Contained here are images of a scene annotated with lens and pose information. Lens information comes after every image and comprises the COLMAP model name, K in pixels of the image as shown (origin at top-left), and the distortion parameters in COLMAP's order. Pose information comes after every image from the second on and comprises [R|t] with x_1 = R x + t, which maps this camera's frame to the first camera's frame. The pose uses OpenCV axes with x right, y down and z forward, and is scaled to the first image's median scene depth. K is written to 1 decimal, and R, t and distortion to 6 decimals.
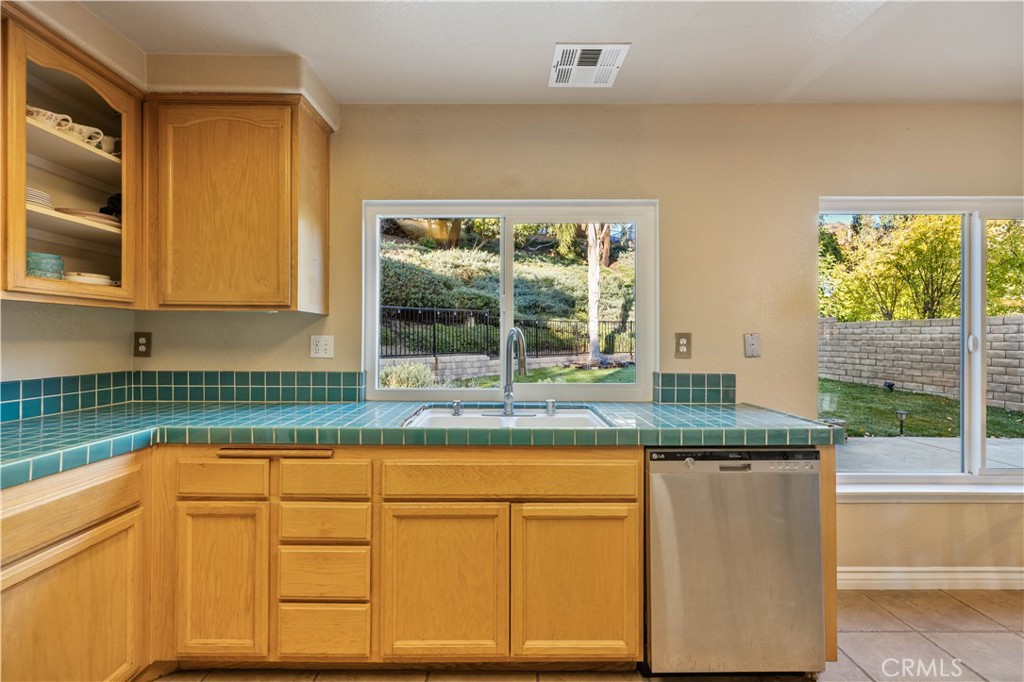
lens RADIAL K [[433.3, 0, 507.0], [0, 433.3, 337.2], [0, 0, 1]] dist [0.001973, 0.000503]
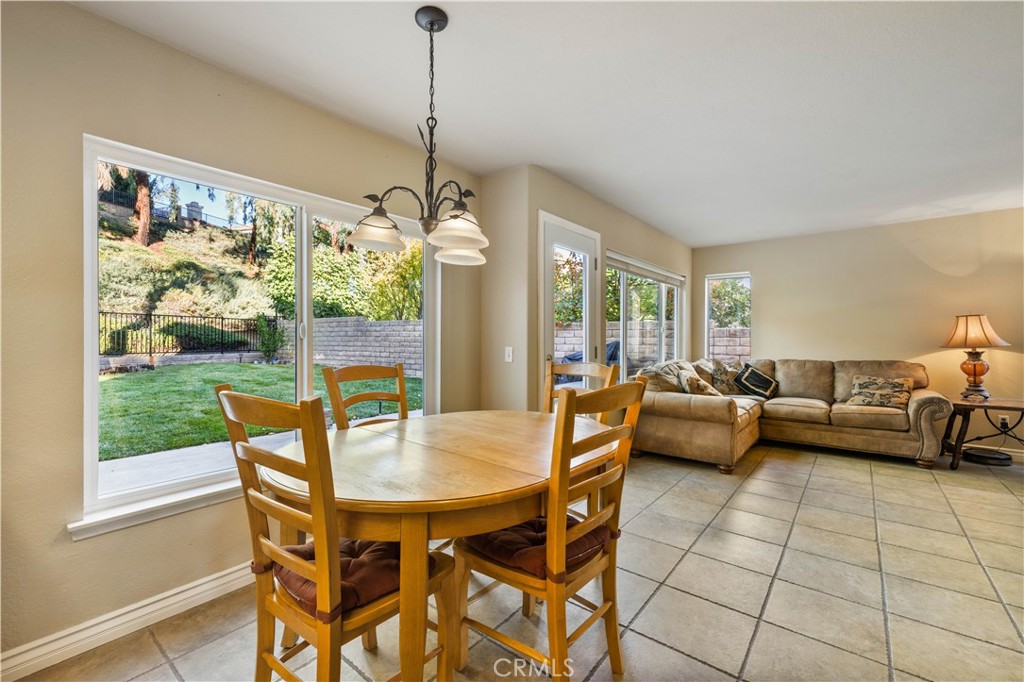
lens RADIAL K [[433.3, 0, 504.9], [0, 433.3, 339.2], [0, 0, 1]] dist [0.001973, 0.000503]
pose [[0.630854, -0.006226, 0.775877, 0.567525], [0.000302, 0.999970, 0.007779, 0.027497], [-0.775902, -0.004674, 0.630837, -0.045686]]
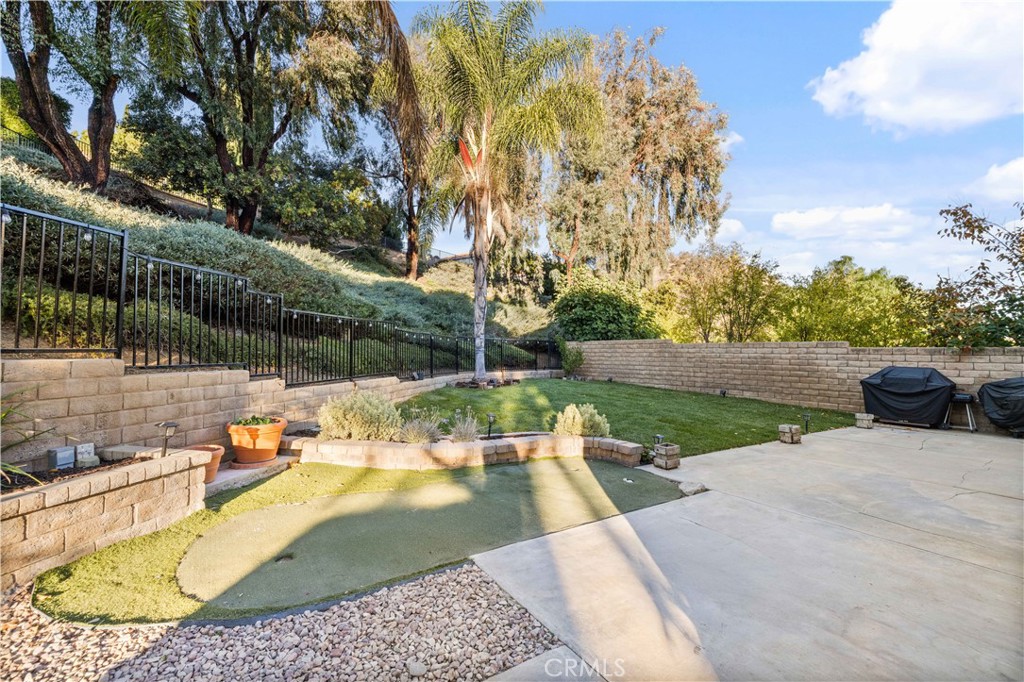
lens RADIAL K [[433.3, 0, 514.6], [0, 433.3, 342.2], [0, 0, 1]] dist [0.001973, 0.000503]
pose [[0.854003, 0.017114, 0.519987, -1.491966], [-0.006010, 0.999717, -0.023033, -0.030854], [-0.520234, 0.016545, 0.853864, 0.951584]]
